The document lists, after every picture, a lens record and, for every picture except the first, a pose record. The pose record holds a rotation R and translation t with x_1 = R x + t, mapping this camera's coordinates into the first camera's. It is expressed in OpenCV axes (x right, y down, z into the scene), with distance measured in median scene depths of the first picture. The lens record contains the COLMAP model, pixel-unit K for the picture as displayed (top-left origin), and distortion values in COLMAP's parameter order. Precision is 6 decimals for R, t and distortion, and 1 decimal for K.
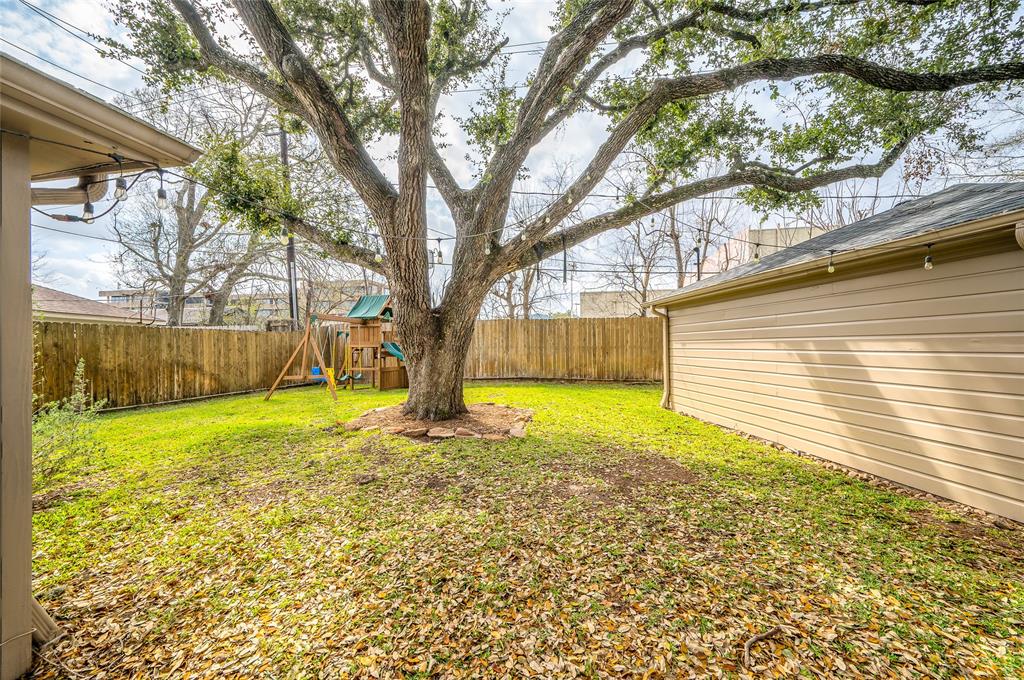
lens RADIAL K [[410.2, 0, 516.4], [0, 410.2, 340.5], [0, 0, 1]] dist [-0.003886, -0.000276]
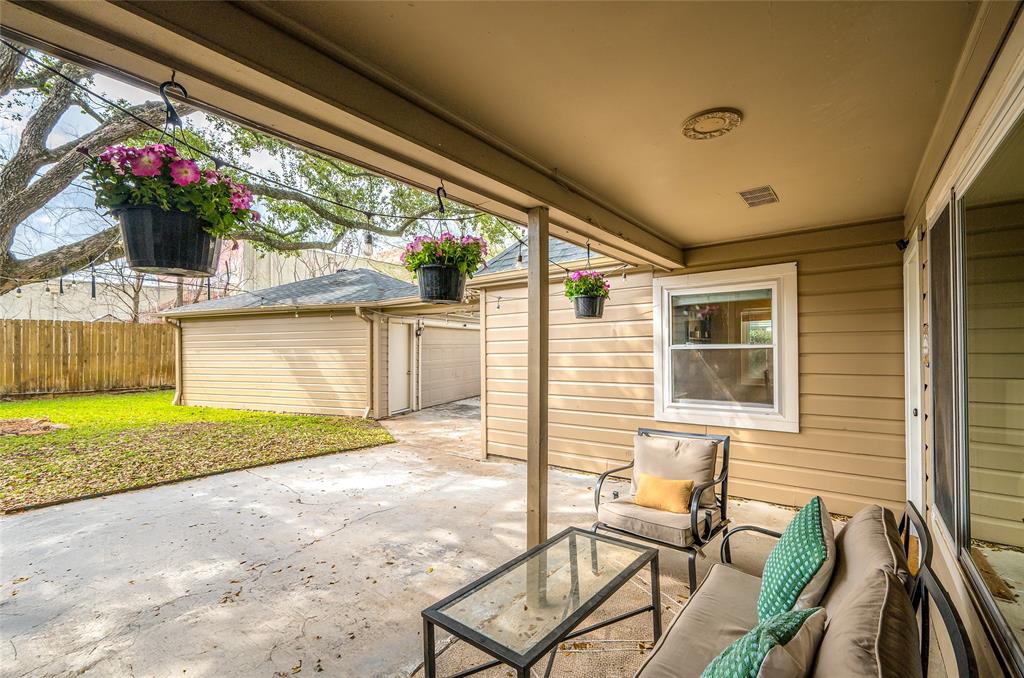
lens RADIAL K [[441.2, 0, 516.8], [0, 441.2, 341.1], [0, 0, 1]] dist [0.000164, -0.000089]
pose [[0.466163, 0.011028, 0.884630, -0.286241], [-0.002109, 0.999933, -0.011354, -0.005944], [-0.884696, 0.003427, 0.466155, -0.419843]]
